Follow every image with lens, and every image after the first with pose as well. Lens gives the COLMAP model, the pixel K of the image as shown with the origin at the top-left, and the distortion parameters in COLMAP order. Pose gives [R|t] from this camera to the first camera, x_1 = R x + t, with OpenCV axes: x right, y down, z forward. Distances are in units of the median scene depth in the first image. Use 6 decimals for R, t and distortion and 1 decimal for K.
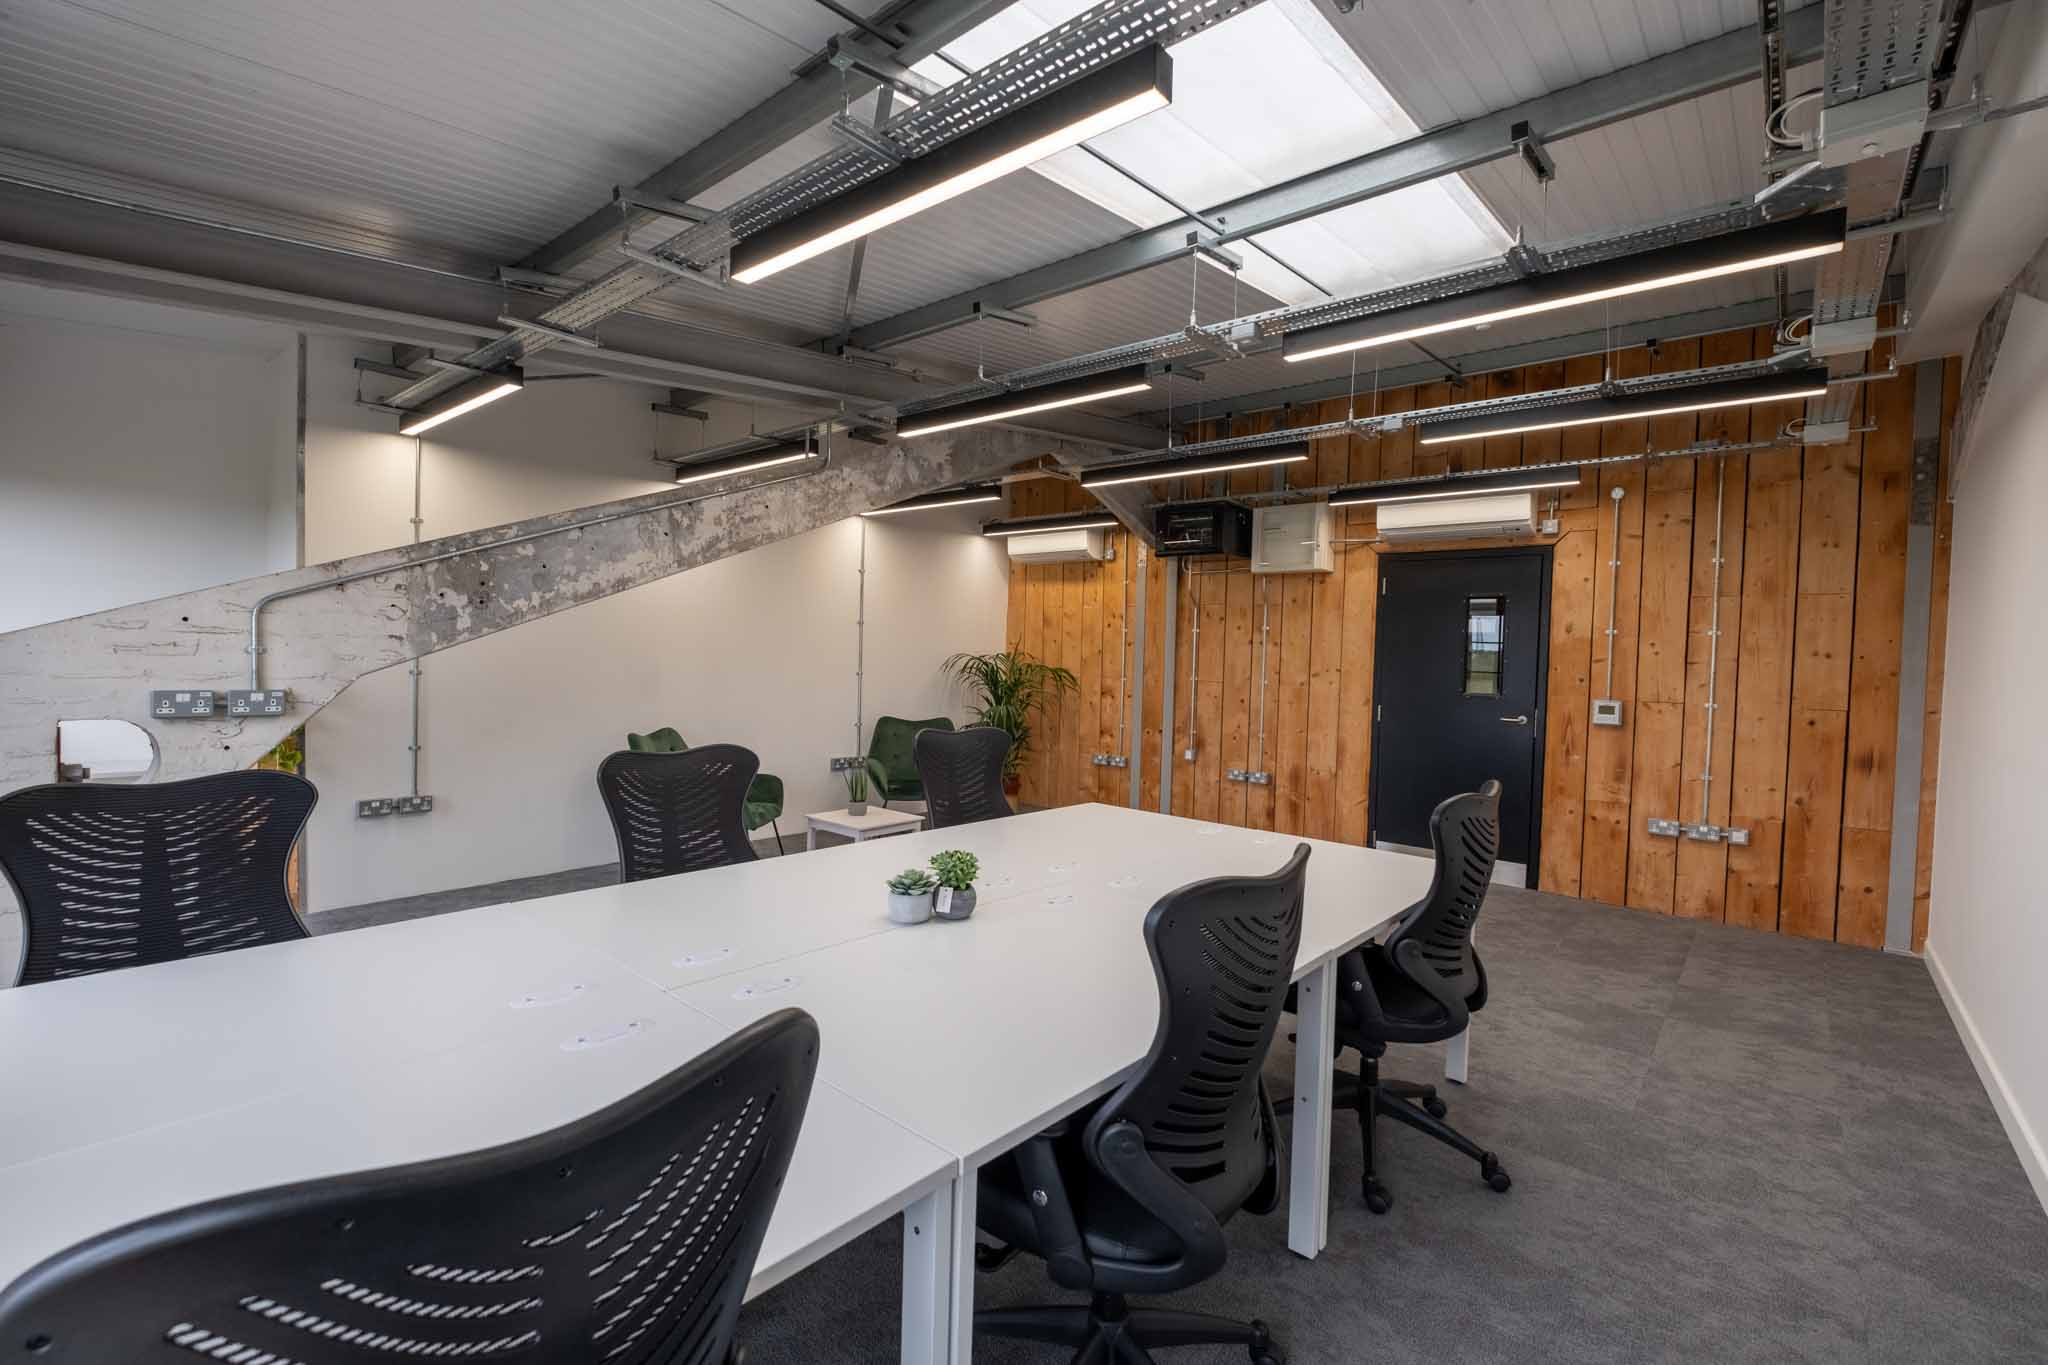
lens RADIAL K [[884.2, 0, 1021.0], [0, 884.2, 677.3], [0, 0, 1]] dist [-0.000778, -0.003476]
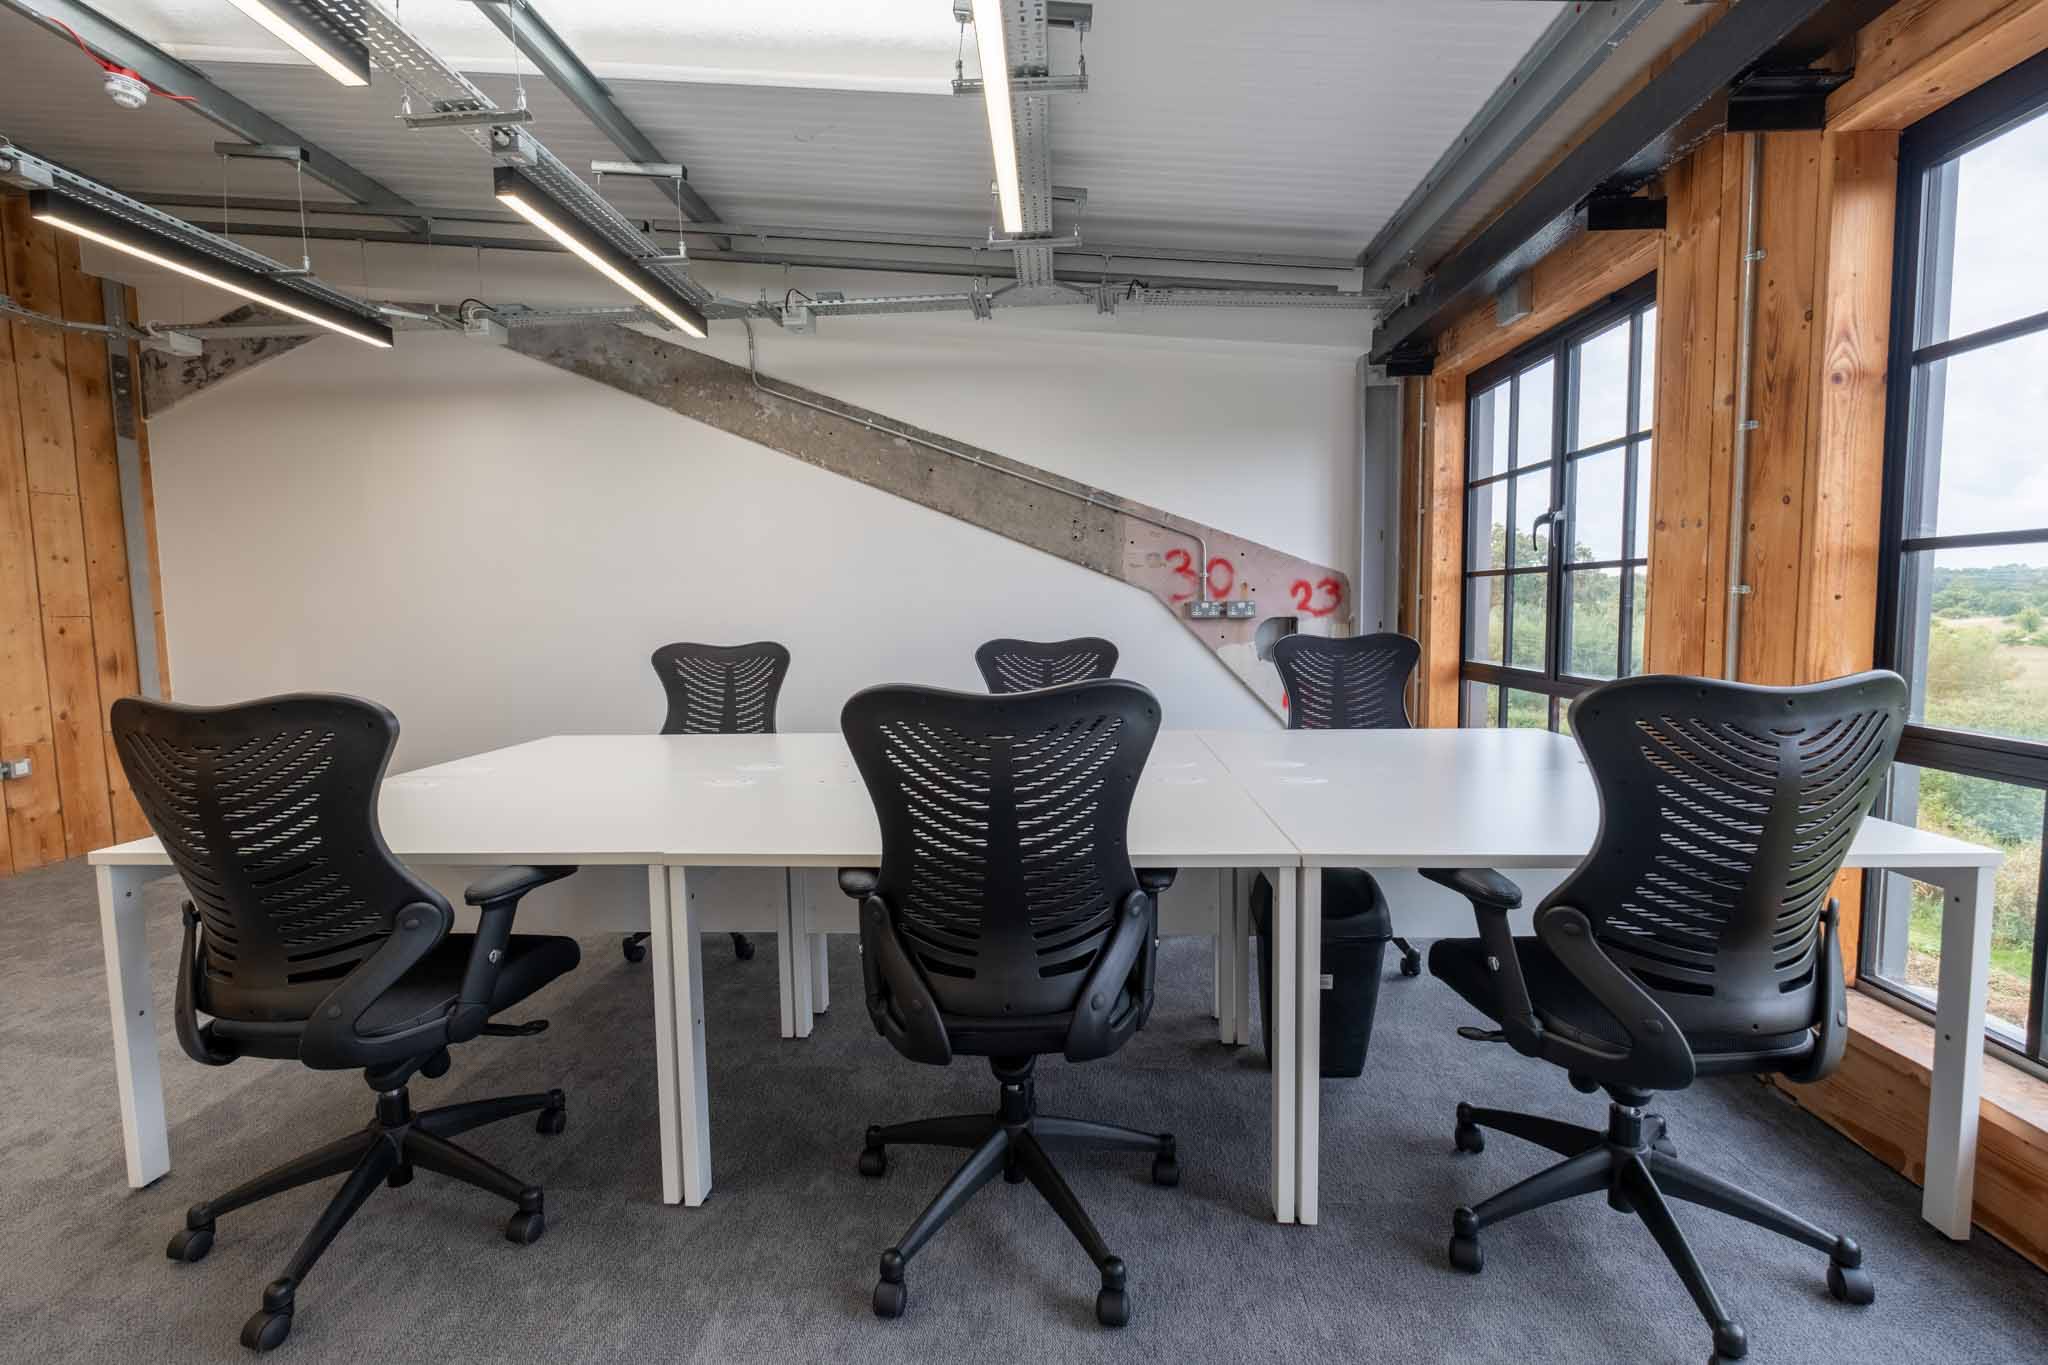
lens RADIAL K [[884.2, 0, 1021.0], [0, 884.2, 677.3], [0, 0, 1]] dist [-0.000778, -0.003476]
pose [[-0.617504, -0.081653, 0.782318, -0.439648], [0.021703, 0.992450, 0.120716, 0.008739], [-0.786268, 0.091522, -0.611070, 0.713358]]
